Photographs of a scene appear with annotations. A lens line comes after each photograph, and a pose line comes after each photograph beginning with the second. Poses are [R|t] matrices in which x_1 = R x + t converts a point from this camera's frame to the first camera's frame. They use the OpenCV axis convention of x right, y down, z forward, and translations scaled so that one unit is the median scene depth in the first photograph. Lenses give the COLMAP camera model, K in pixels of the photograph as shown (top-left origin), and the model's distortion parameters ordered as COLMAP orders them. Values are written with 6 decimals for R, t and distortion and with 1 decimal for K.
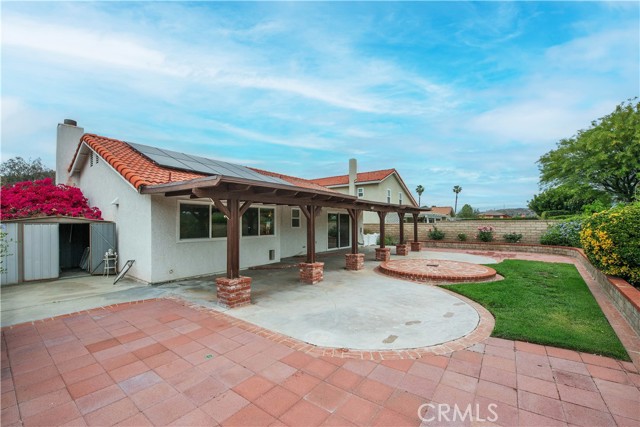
lens RADIAL K [[259.4, 0, 320.0], [0, 259.4, 220.7], [0, 0, 1]] dist [-0.000423, -0.009137]
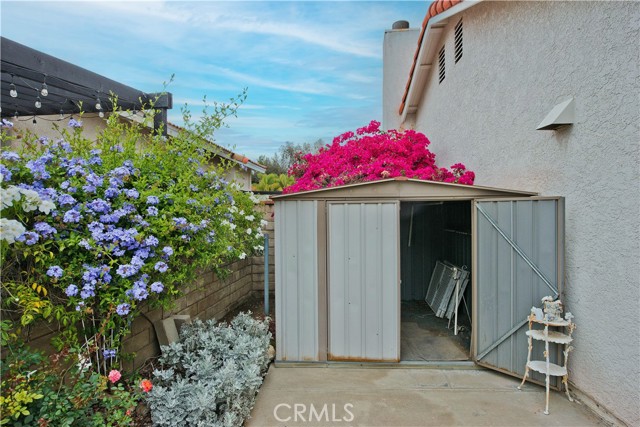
lens RADIAL K [[365.4, 0, 320.0], [0, 365.4, 213.5], [0, 0, 1]] dist [0.000821, 0.000053]
pose [[0.570895, 0.004843, -0.821008, -0.619465], [0.014254, 0.999773, 0.015809, 0.015608], [0.820899, -0.020728, 0.570697, 0.580785]]
